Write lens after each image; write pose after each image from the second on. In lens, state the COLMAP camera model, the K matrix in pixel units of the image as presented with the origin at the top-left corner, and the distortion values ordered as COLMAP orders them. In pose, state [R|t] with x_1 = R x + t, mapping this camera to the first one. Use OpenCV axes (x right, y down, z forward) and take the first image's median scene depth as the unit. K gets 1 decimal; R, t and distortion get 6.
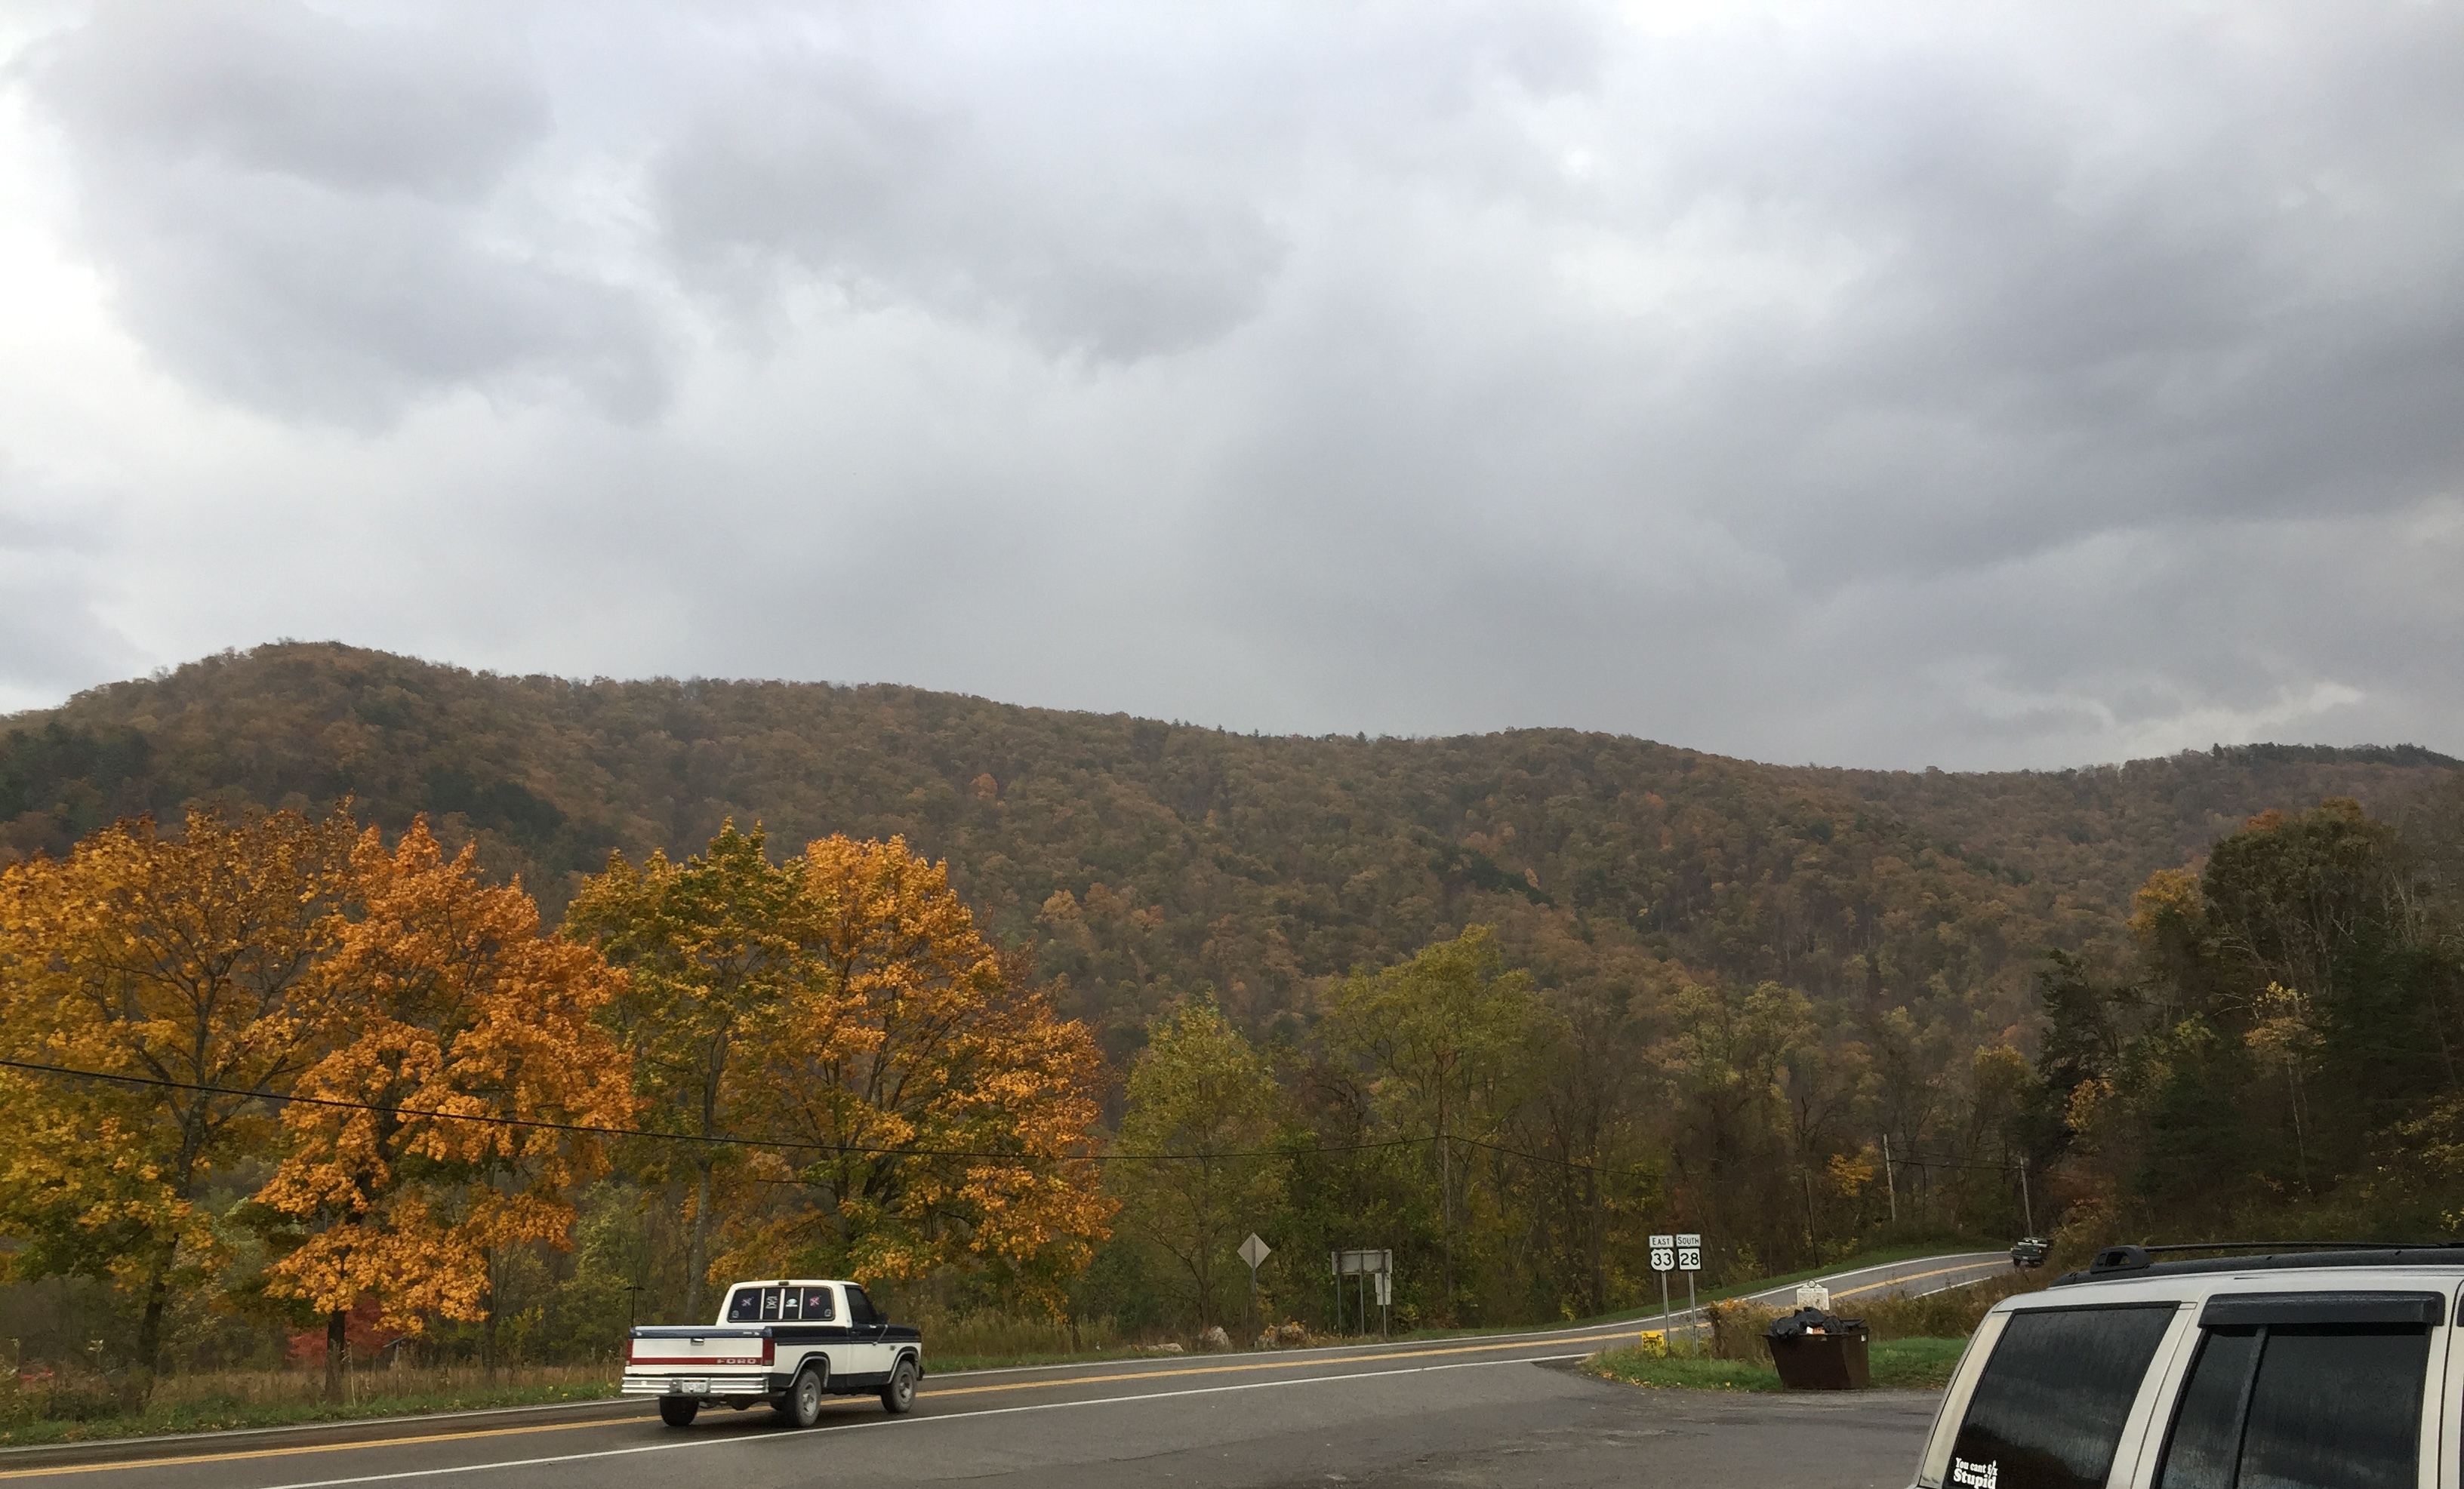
lens RADIAL K [[2064.0, 0, 1229.1], [0, 2064.0, 742.1], [0, 0, 1]] dist [0.029746, -0.024910]
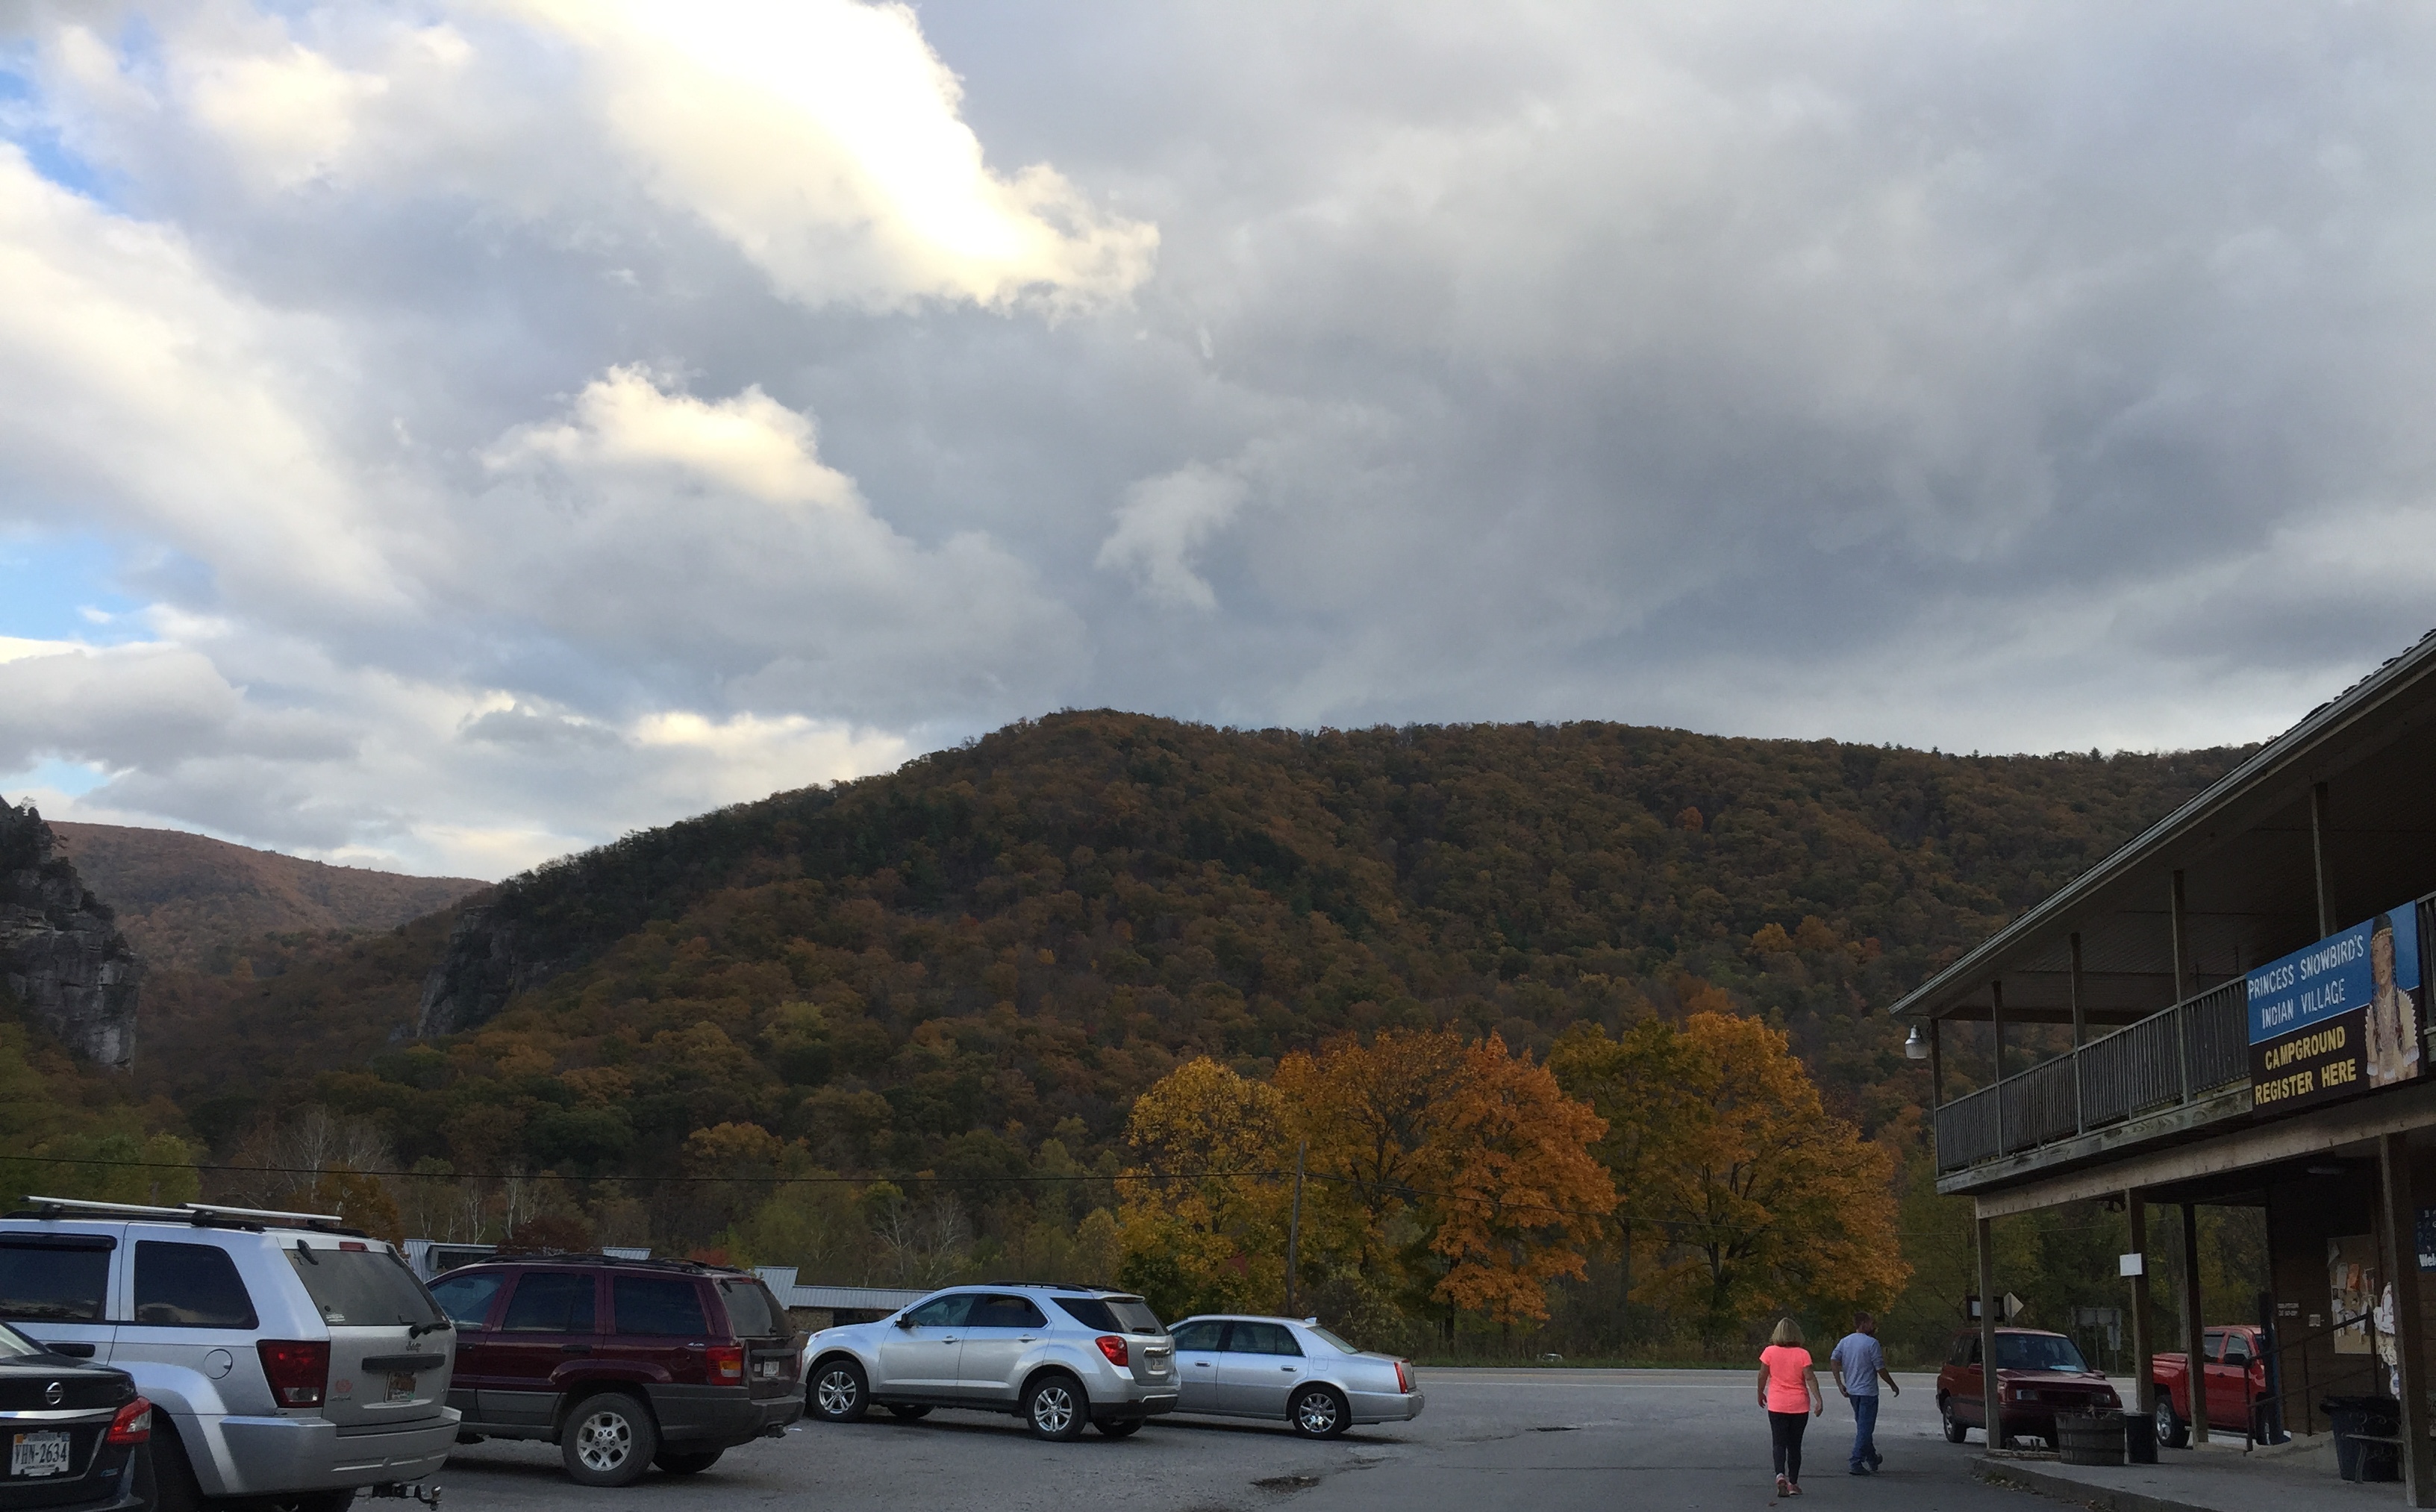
lens RADIAL K [[2201.4, 0, 1218.3], [0, 2201.4, 765.4], [0, 0, 1]] dist [0.035760, -0.016588]
pose [[0.950671, -0.022144, -0.309409, -0.004382], [0.027030, 0.999568, 0.011514, -0.025341], [0.309021, -0.019310, 0.950859, -0.098281]]
